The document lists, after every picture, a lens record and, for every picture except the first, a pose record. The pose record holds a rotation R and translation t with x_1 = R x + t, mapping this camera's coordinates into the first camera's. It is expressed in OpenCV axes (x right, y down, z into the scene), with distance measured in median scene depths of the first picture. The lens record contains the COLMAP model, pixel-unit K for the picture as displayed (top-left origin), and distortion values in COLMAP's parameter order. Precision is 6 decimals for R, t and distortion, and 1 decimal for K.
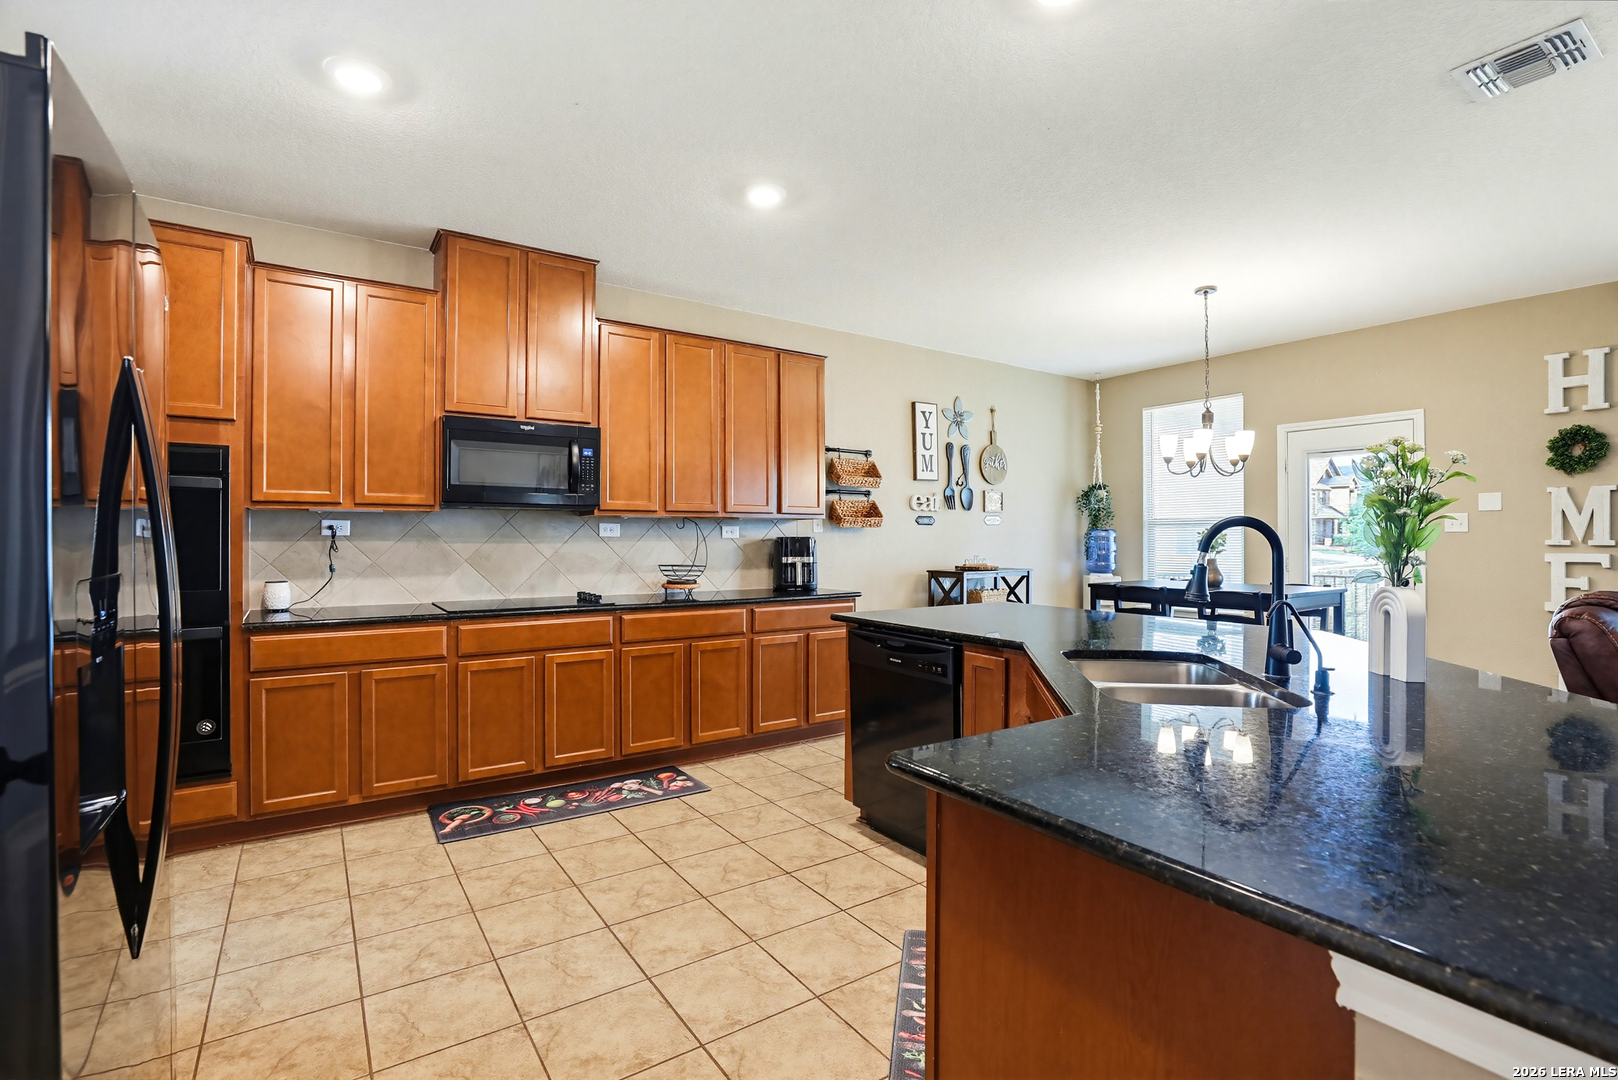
lens RADIAL K [[736.3, 0, 801.1], [0, 736.3, 545.9], [0, 0, 1]] dist [-0.020698, 0.007569]
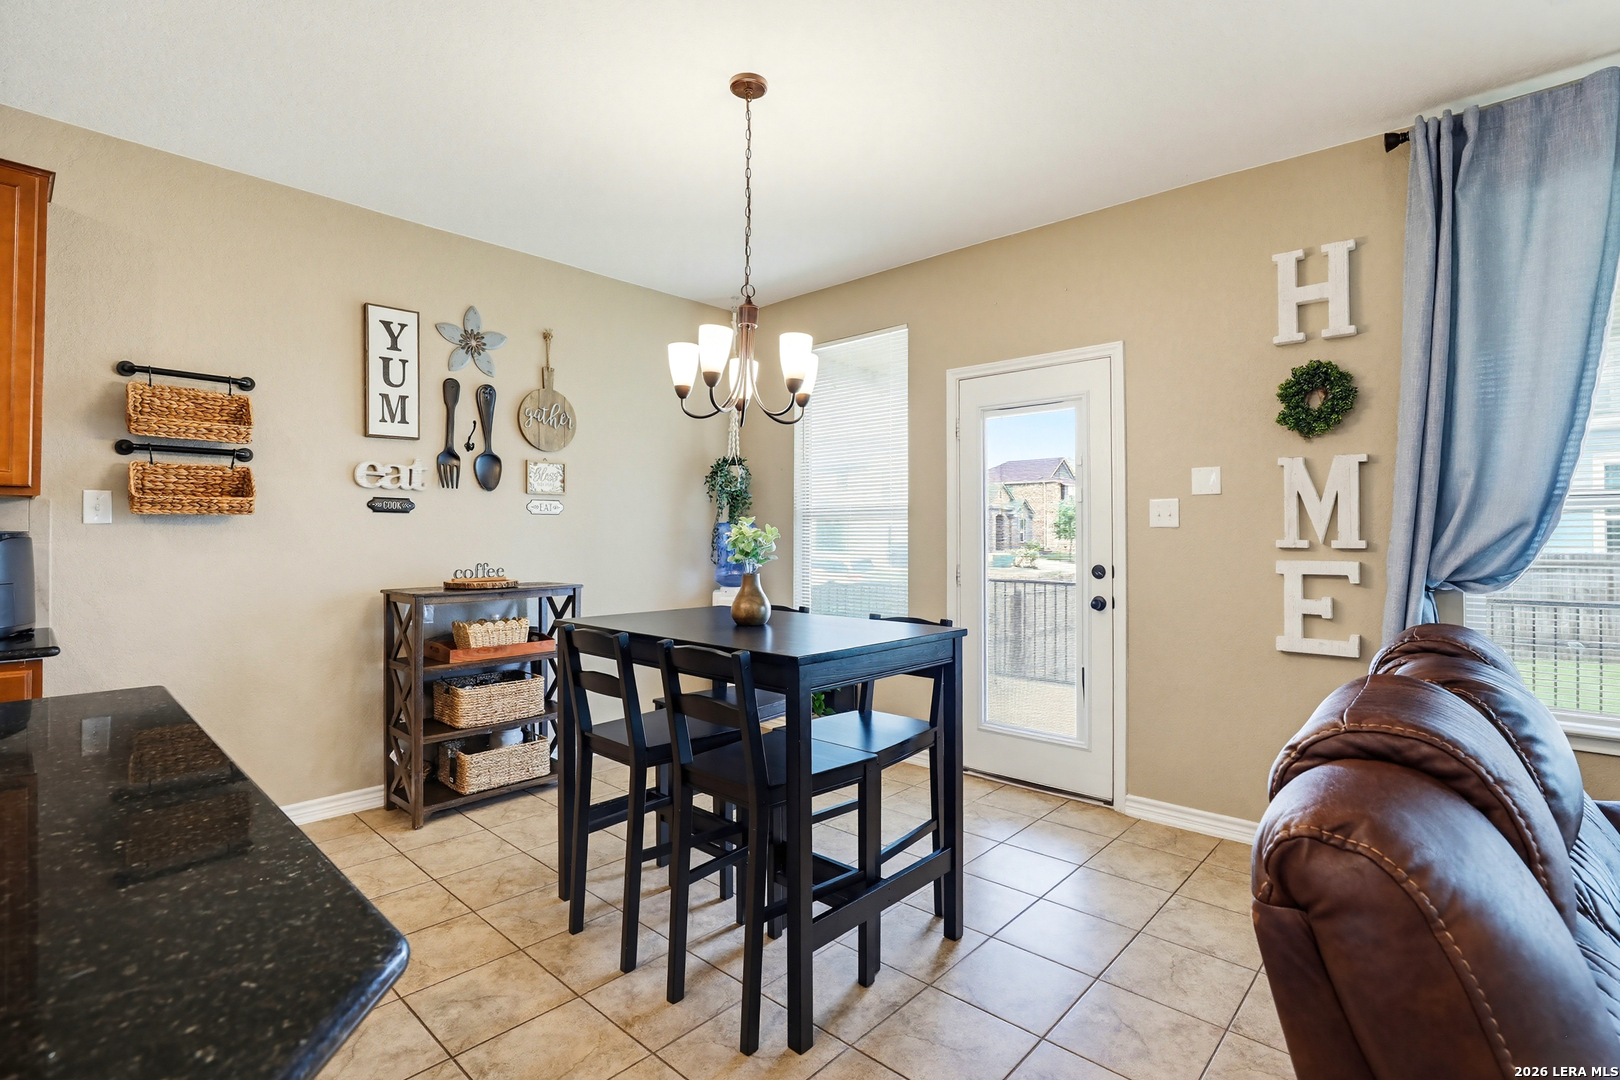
lens RADIAL K [[737.3, 0, 807.2], [0, 737.3, 532.6], [0, 0, 1]] dist [-0.020698, 0.007569]
pose [[0.977061, 0.002823, 0.212943, 0.392146], [-0.000016, 0.999913, -0.013182, -0.004836], [-0.212961, 0.012877, 0.976976, 0.371314]]
